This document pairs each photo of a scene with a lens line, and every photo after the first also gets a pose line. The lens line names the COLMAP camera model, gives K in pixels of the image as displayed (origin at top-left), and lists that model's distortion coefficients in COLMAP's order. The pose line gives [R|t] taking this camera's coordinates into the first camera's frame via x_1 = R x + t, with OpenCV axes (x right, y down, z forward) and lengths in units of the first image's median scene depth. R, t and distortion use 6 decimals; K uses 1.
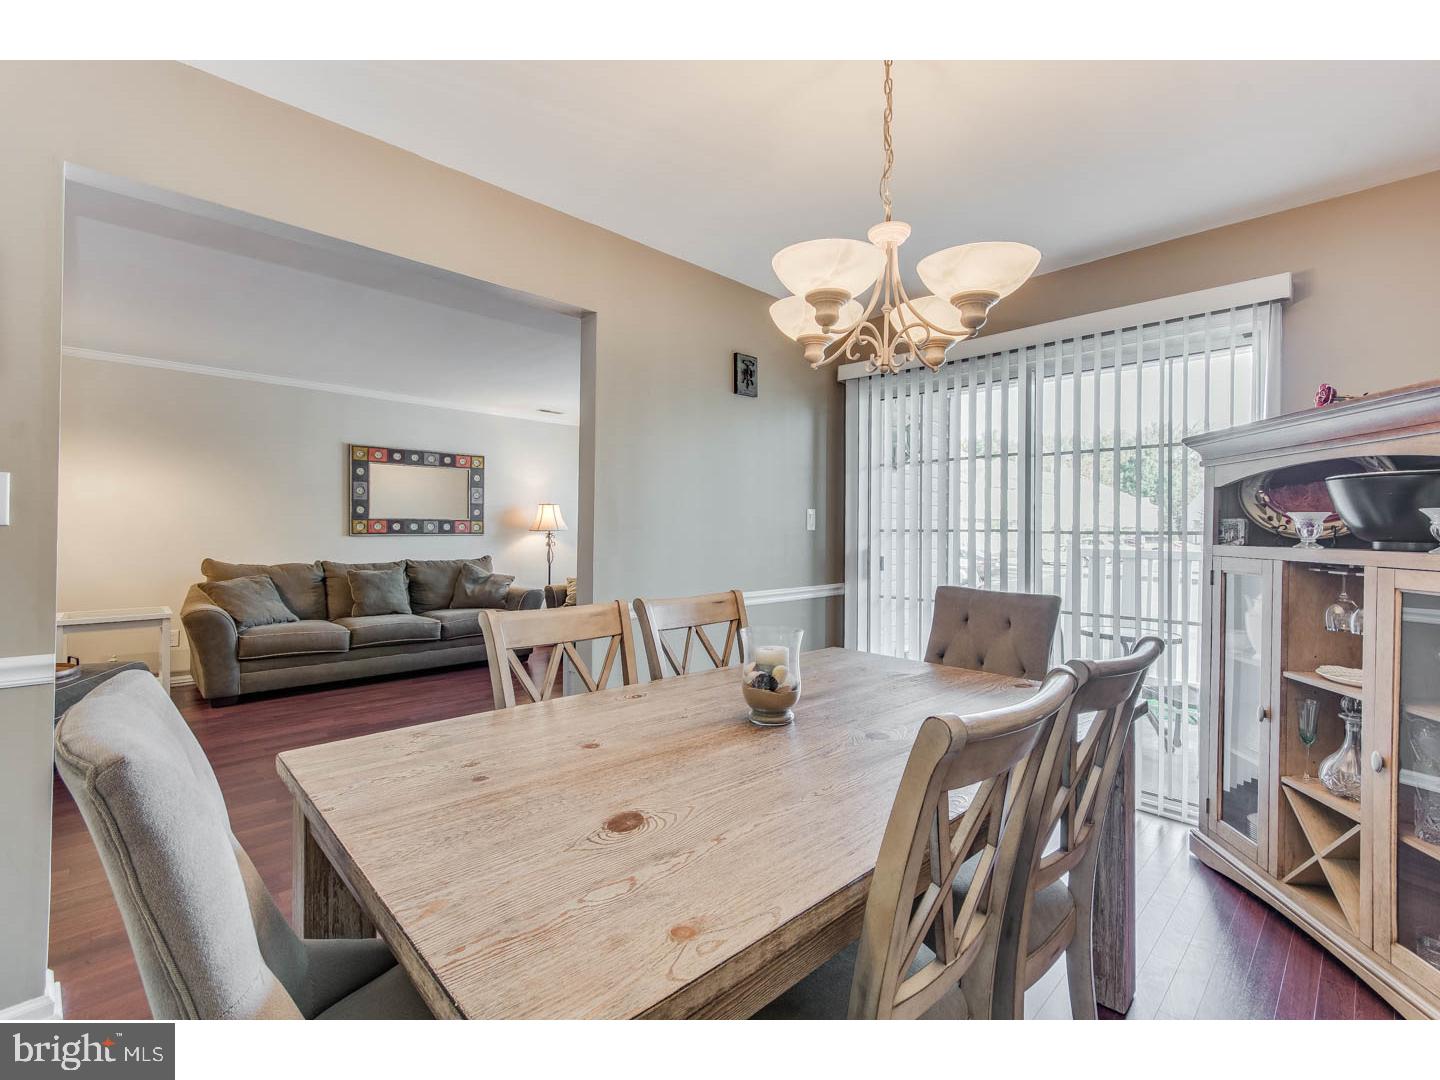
lens RADIAL K [[639.8, 0, 720.2], [0, 639.8, 534.0], [0, 0, 1]] dist [0.004718, 0.000165]
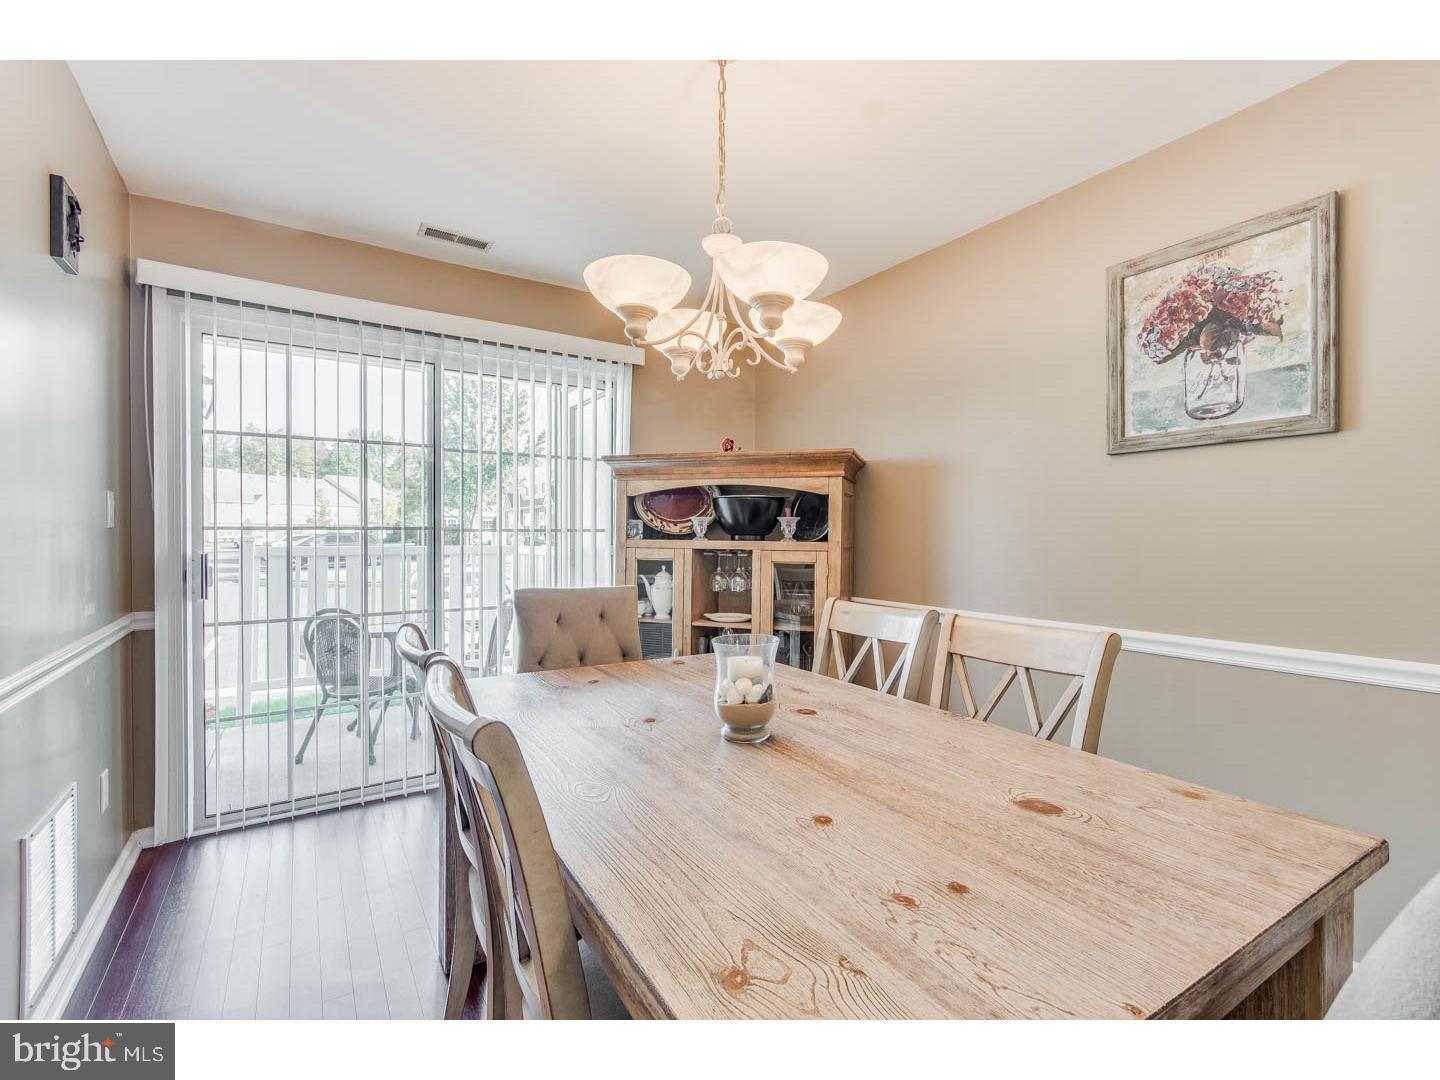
lens RADIAL K [[661.4, 0, 726.3], [0, 661.4, 540.9], [0, 0, 1]] dist [-0.001298, -0.000442]
pose [[0.198636, -0.019819, 0.979873, -0.625357], [0.002065, 0.999802, 0.019803, -0.007365], [-0.980071, -0.001911, 0.198638, 0.613231]]
